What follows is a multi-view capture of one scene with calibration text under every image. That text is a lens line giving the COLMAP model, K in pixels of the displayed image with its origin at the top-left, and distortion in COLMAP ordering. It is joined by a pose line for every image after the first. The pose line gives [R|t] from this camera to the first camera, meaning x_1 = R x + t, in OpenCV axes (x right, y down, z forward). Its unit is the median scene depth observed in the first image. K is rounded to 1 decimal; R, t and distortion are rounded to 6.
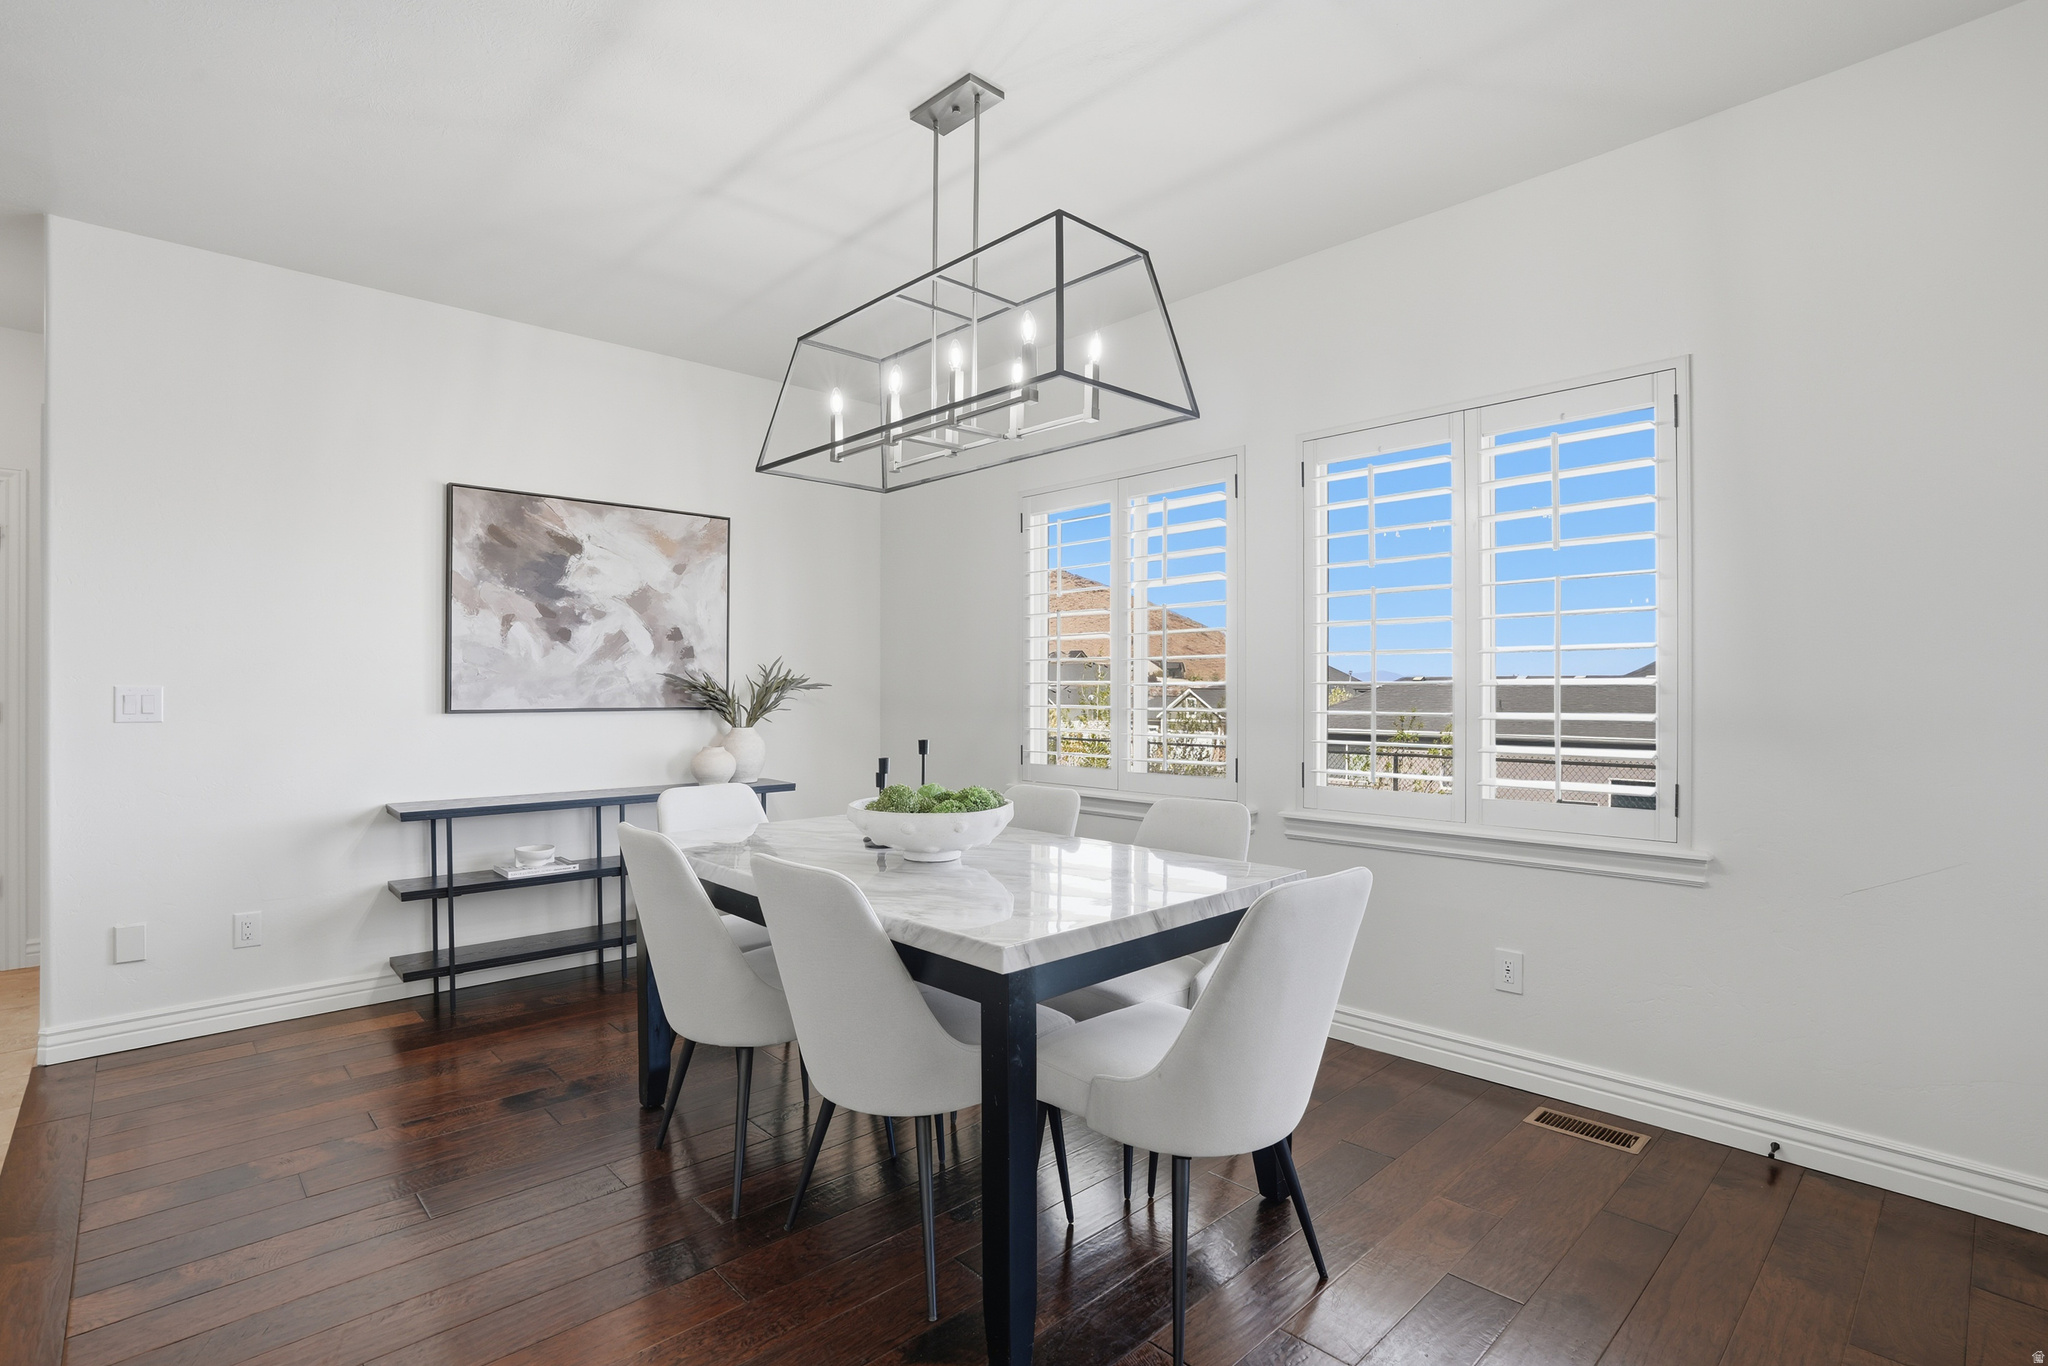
lens RADIAL K [[997.3, 0, 1024.0], [0, 997.3, 683.0], [0, 0, 1]] dist [-0.091076, 0.043125]
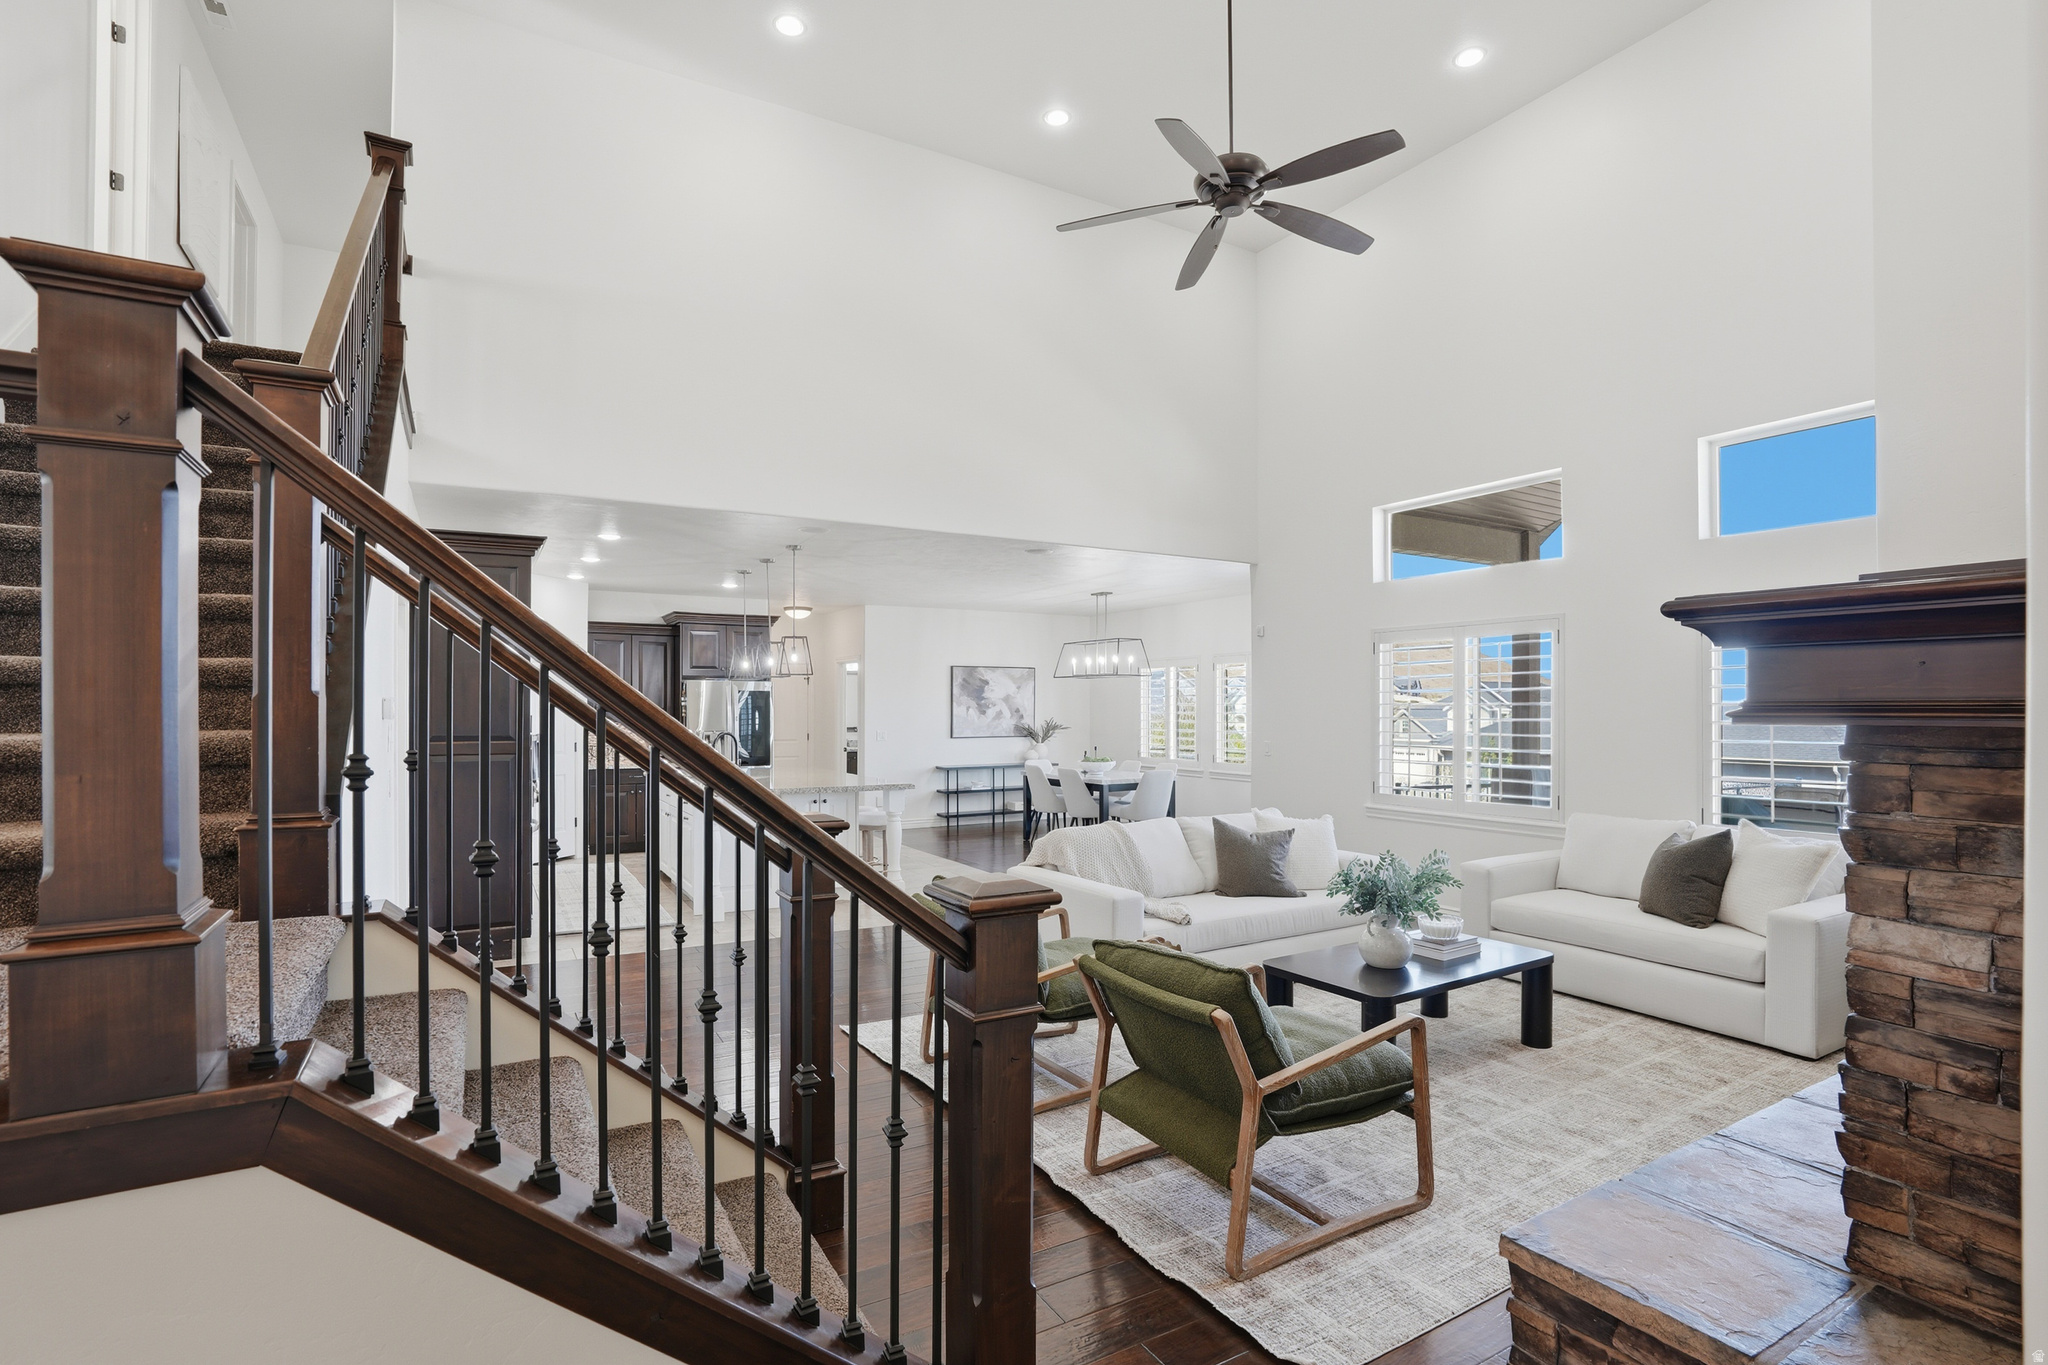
lens RADIAL K [[958.4, 0, 1018.1], [0, 958.4, 684.8], [0, 0, 1]] dist [-0.057726, 0.017091]
pose [[0.972916, -0.001940, -0.231152, 0.323297], [-0.001232, 0.999907, -0.013576, -0.094798], [0.231157, 0.013493, 0.972823, -1.887492]]
